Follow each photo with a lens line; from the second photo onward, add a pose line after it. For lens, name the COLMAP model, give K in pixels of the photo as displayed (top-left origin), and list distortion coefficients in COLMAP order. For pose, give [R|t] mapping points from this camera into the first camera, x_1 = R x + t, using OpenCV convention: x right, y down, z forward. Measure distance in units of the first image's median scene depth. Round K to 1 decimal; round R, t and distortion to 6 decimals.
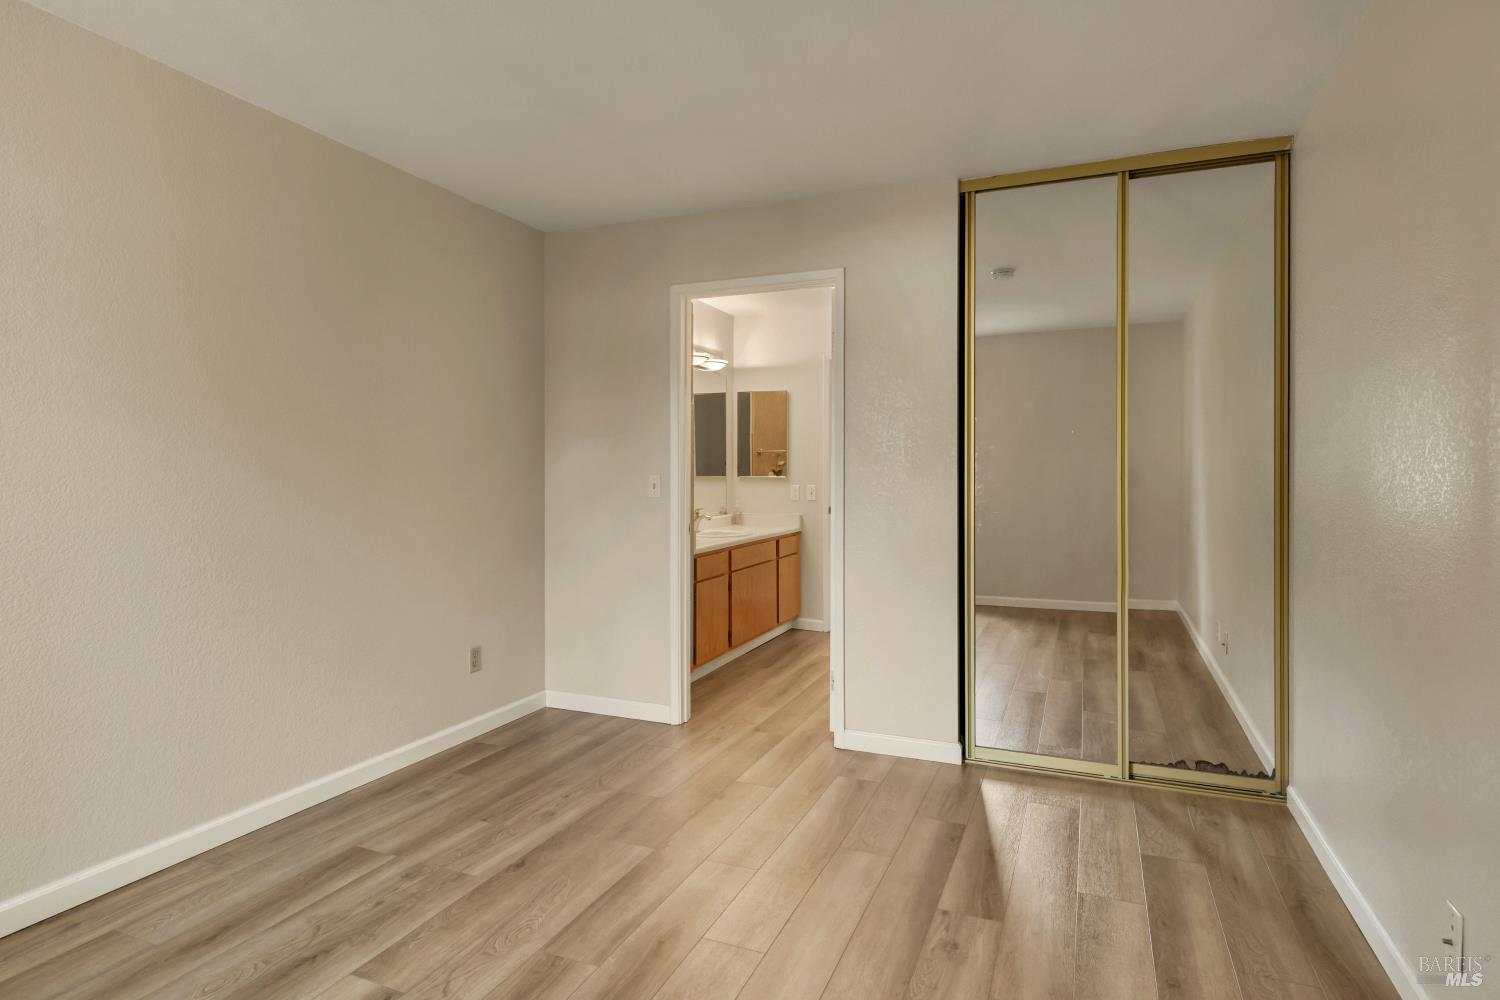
lens RADIAL K [[759.8, 0, 748.6], [0, 759.8, 490.1], [0, 0, 1]] dist [0.002830, 0.000383]
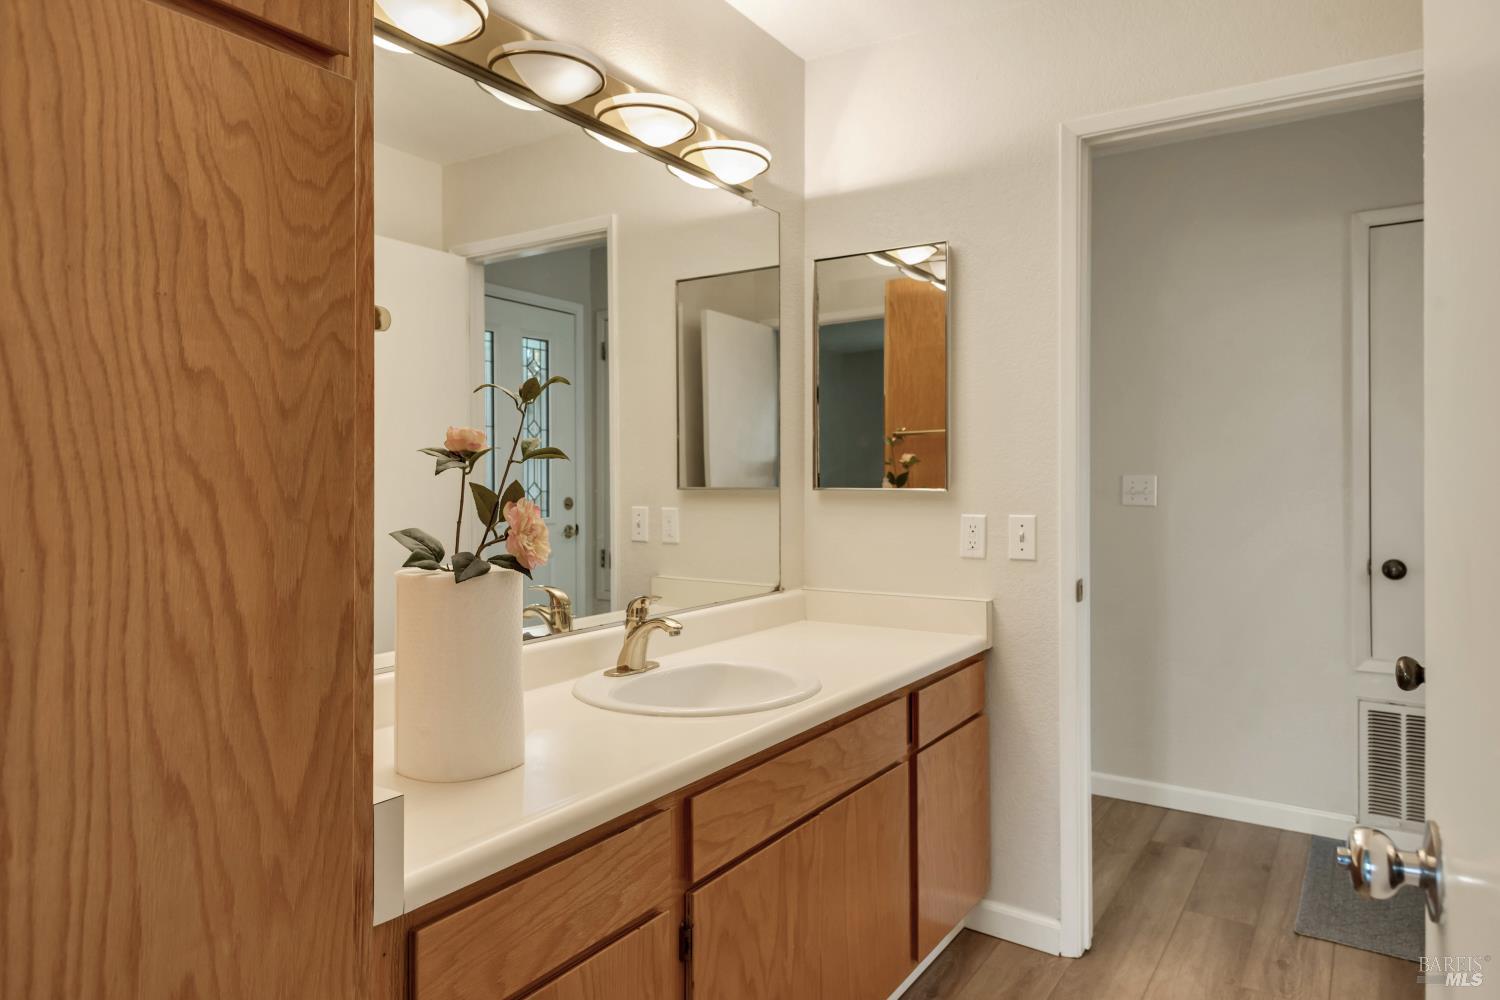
lens RADIAL K [[814.7, 0, 752.1], [0, 814.7, 481.2], [0, 0, 1]] dist [0.001836, -0.000612]
pose [[0.975506, -0.002015, -0.219964, 0.045339], [-0.001794, 0.999852, -0.017113, -0.015544], [0.219966, 0.017089, 0.975358, 0.620810]]
